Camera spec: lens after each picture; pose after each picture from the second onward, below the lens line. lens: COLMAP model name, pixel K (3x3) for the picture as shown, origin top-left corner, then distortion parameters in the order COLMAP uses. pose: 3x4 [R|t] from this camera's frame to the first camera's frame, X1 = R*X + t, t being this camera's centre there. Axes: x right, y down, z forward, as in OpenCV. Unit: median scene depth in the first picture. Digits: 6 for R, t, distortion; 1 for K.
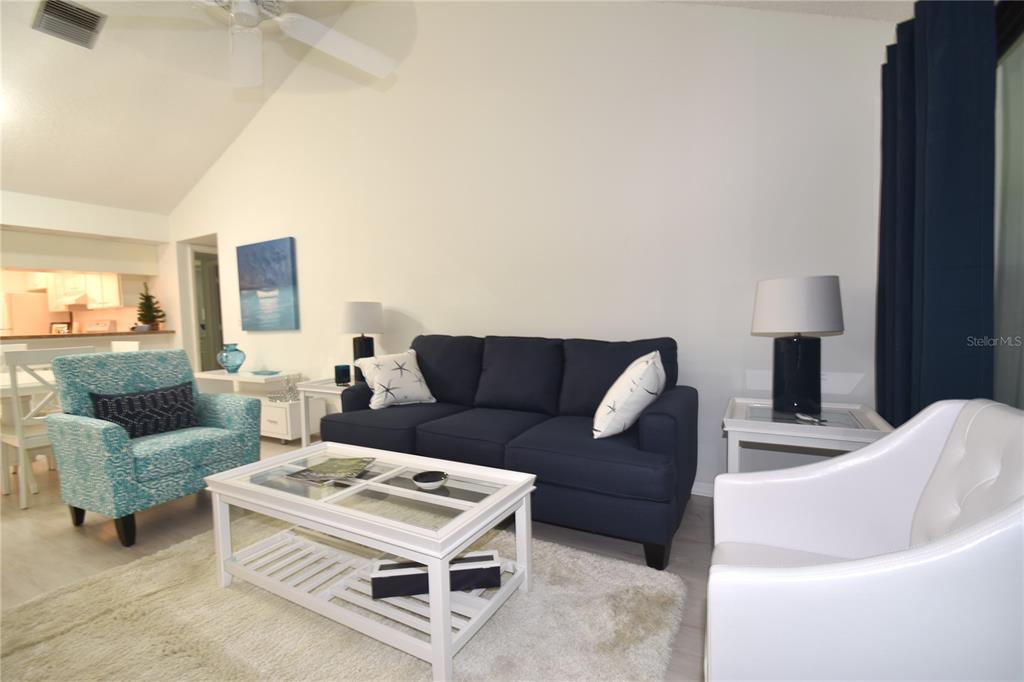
lens RADIAL K [[458.4, 0, 512.8], [0, 458.4, 352.0], [0, 0, 1]] dist [-0.013749, -0.001638]
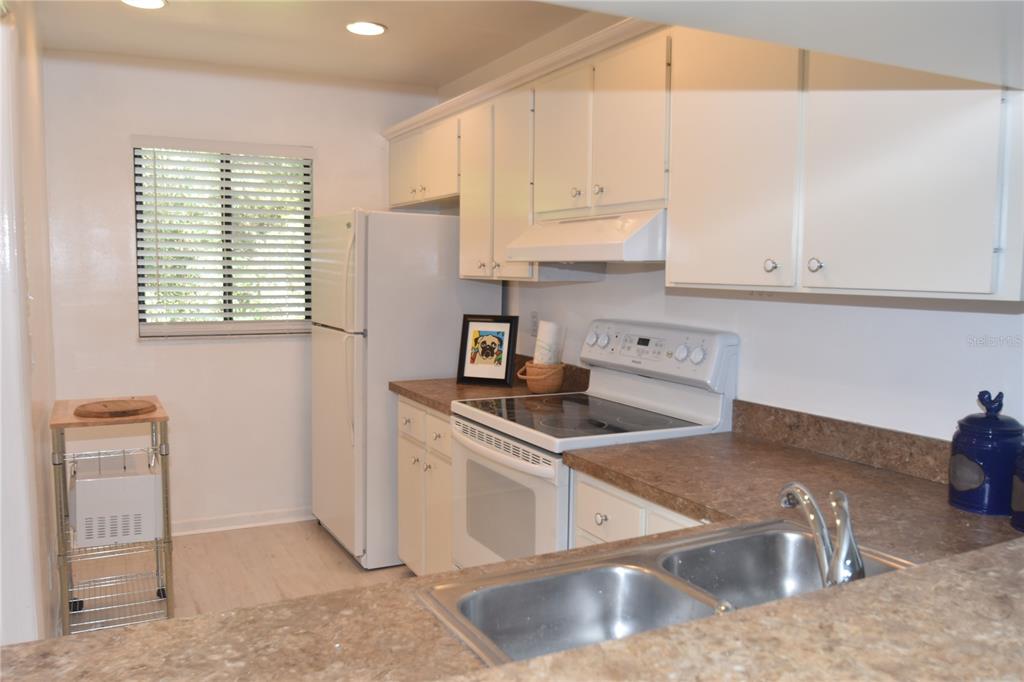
lens RADIAL K [[833.2, 0, 512.0], [0, 833.2, 344.3], [0, 0, 1]] dist [-0.010443, -0.001908]
pose [[0.832347, 0.081954, -0.548163, -0.868124], [-0.070792, 0.996627, 0.041510, -0.087351], [0.549716, 0.004255, 0.835341, 0.702890]]
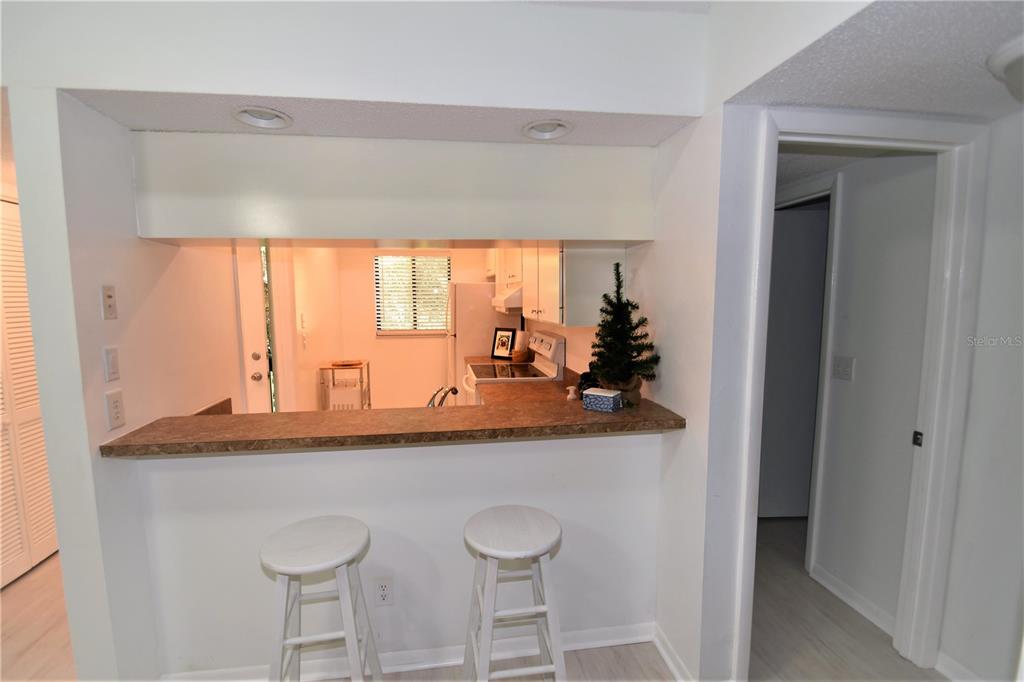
lens RADIAL K [[483.6, 0, 504.9], [0, 483.6, 345.1], [0, 0, 1]] dist [0.018721, 0.000310]
pose [[0.612452, 0.099194, -0.784260, -0.576884], [-0.068203, 0.995027, 0.072590, -0.113380], [0.787560, 0.009031, 0.616171, 0.717598]]
